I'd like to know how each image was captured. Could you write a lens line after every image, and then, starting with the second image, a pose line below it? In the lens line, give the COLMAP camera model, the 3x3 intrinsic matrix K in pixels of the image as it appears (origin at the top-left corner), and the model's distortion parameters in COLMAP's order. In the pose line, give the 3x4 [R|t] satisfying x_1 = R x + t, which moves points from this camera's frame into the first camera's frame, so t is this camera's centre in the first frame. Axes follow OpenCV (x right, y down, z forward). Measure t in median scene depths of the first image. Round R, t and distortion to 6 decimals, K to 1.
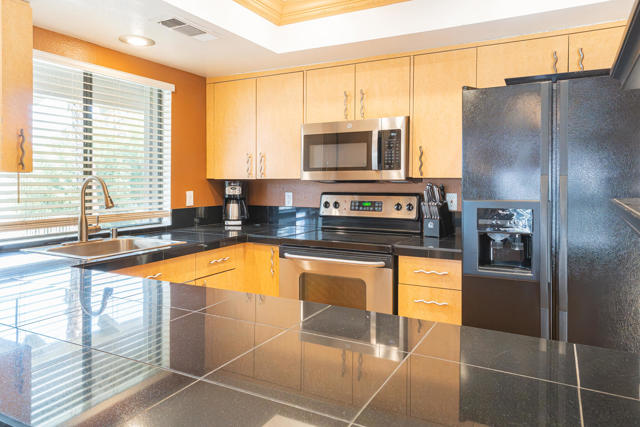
lens RADIAL K [[449.2, 0, 309.9], [0, 449.2, 196.7], [0, 0, 1]] dist [0.020389, 0.003677]
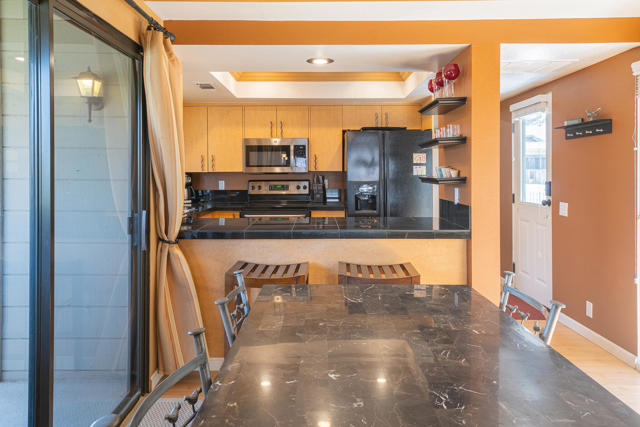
lens RADIAL K [[449.2, 0, 318.1], [0, 449.2, 212.2], [0, 0, 1]] dist [0.020389, 0.003677]
pose [[0.873256, -0.046231, 0.485064, -0.612770], [0.023505, 0.998327, 0.052833, 0.028791], [-0.486695, -0.034735, 0.872881, -0.608729]]
